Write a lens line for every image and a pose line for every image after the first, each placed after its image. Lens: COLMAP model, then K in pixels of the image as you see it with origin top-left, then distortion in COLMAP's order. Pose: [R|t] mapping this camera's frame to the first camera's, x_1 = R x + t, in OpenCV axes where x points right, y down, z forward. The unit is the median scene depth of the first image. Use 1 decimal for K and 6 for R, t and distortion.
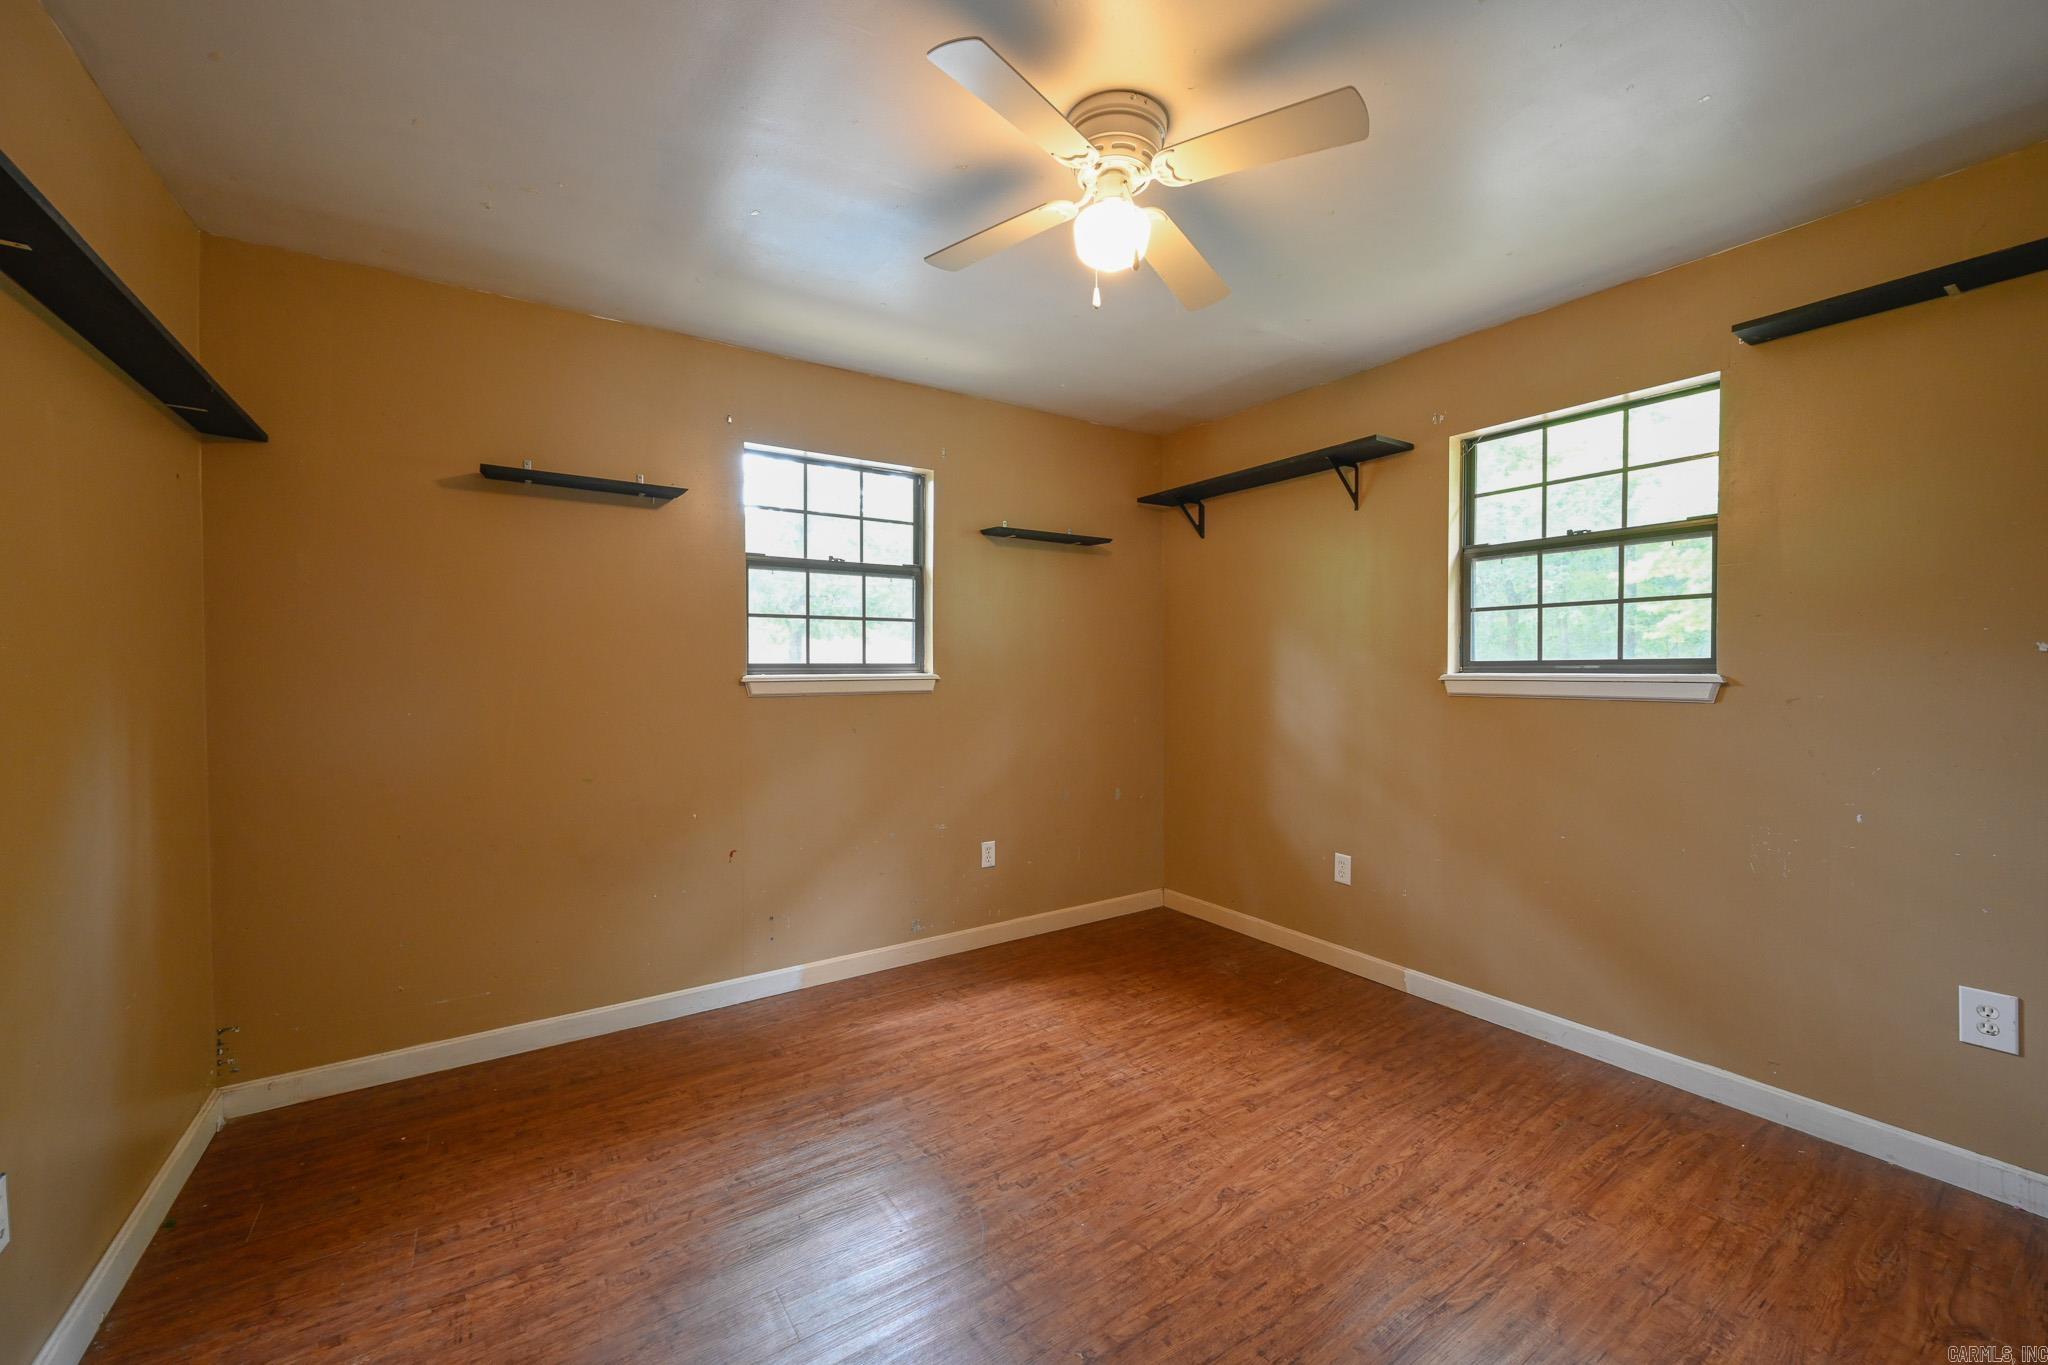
lens RADIAL K [[814.6, 0, 1038.0], [0, 814.6, 687.2], [0, 0, 1]] dist [-0.002622, -0.000530]
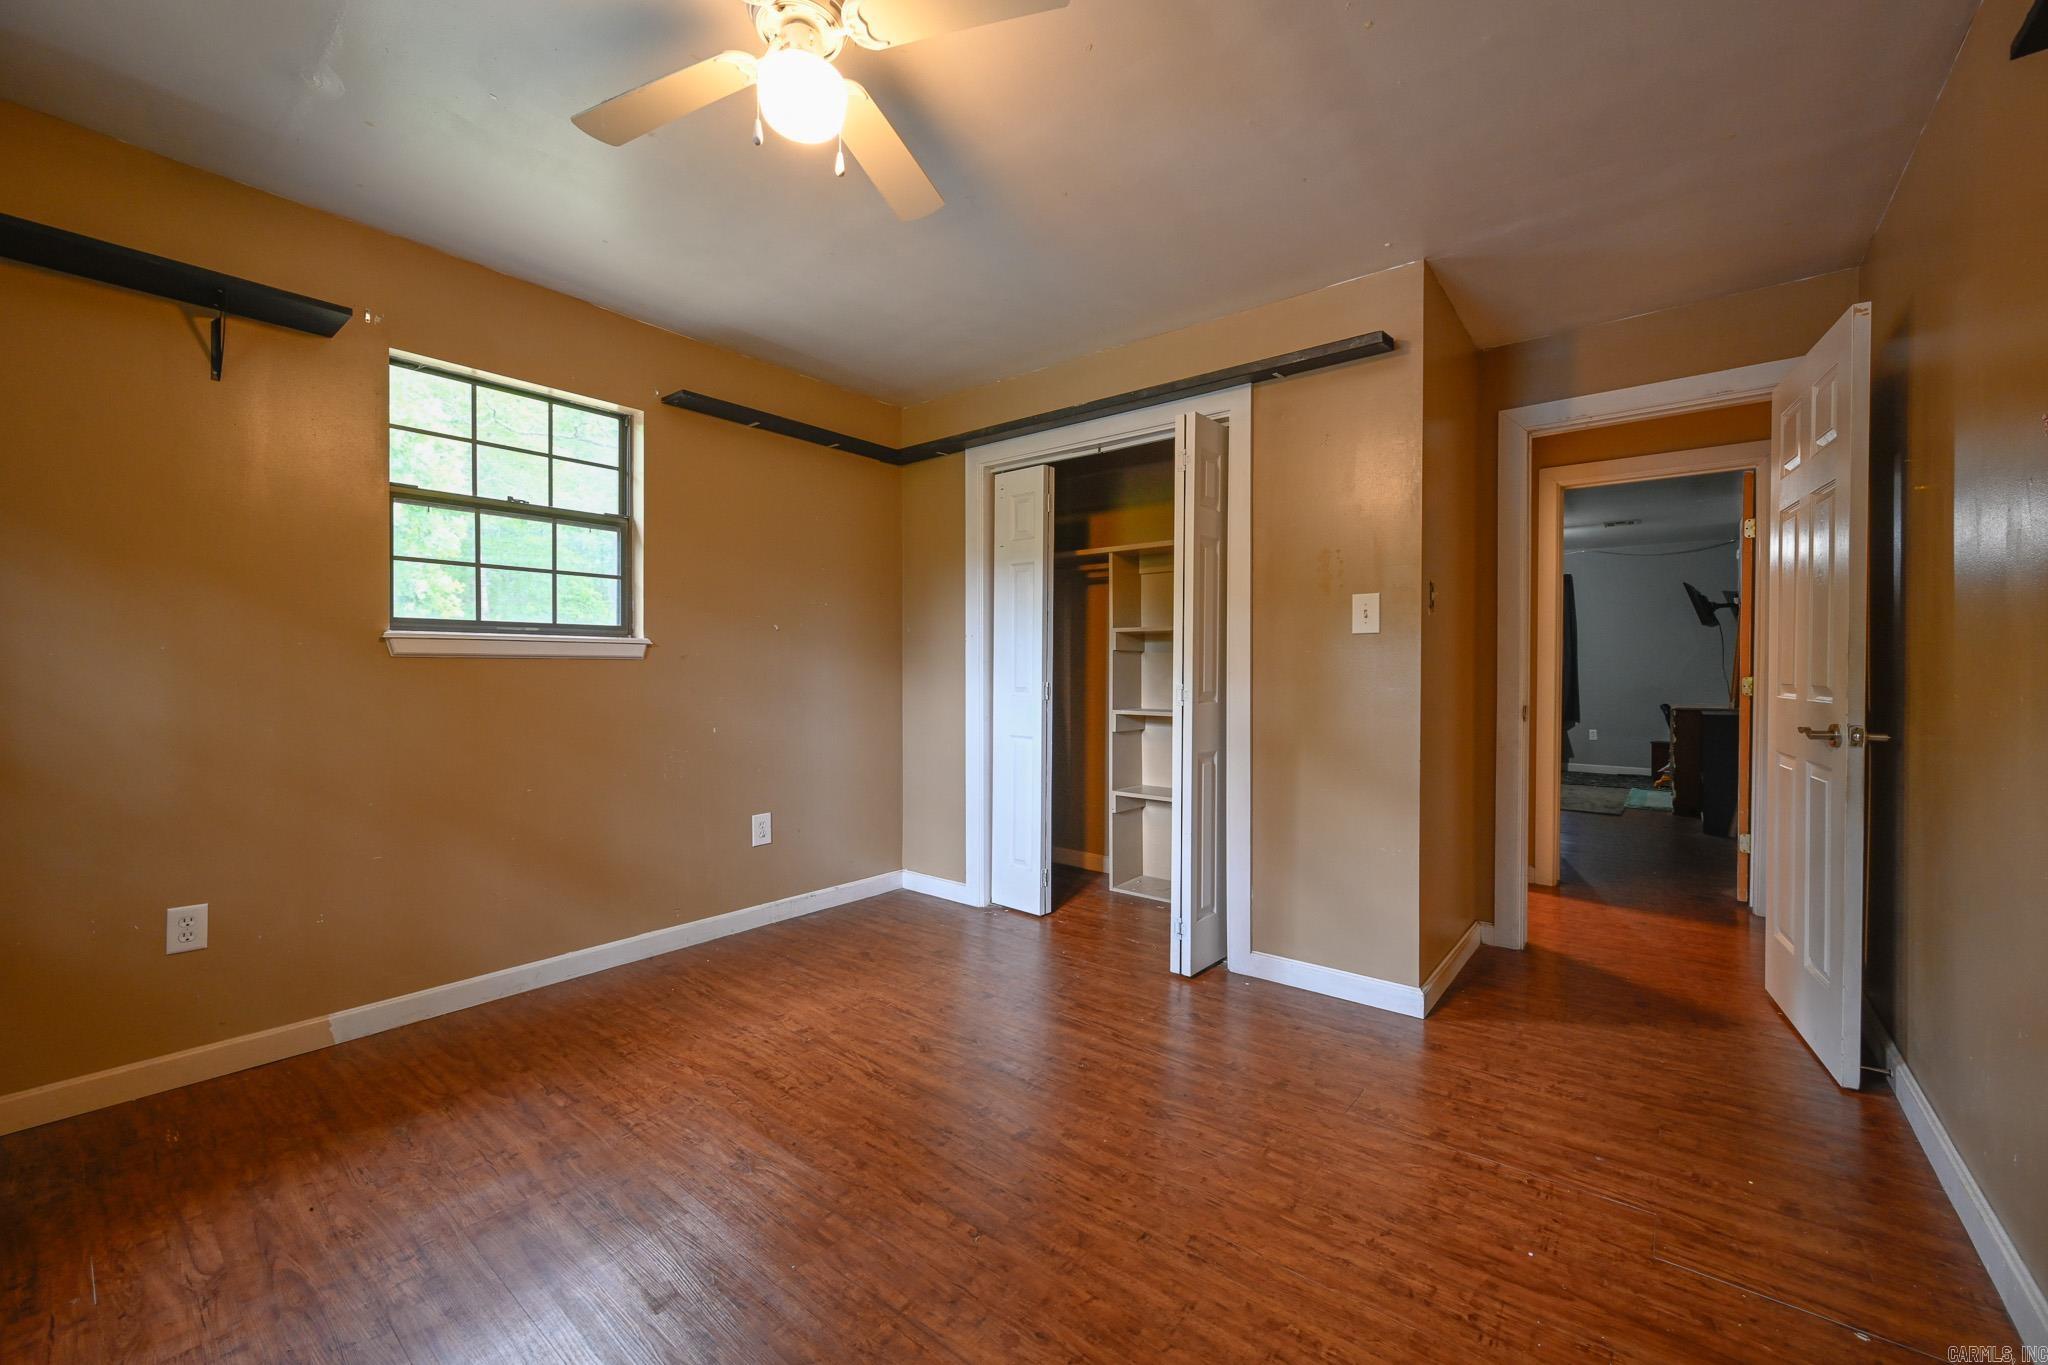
lens RADIAL K [[814.6, 0, 1034.9], [0, 814.6, 679.5], [0, 0, 1]] dist [-0.002622, -0.000530]
pose [[-0.306075, -0.004905, 0.951995, -0.561998], [0.027462, 0.999525, 0.013979, 0.046851], [-0.951611, 0.030423, -0.305795, 0.708447]]
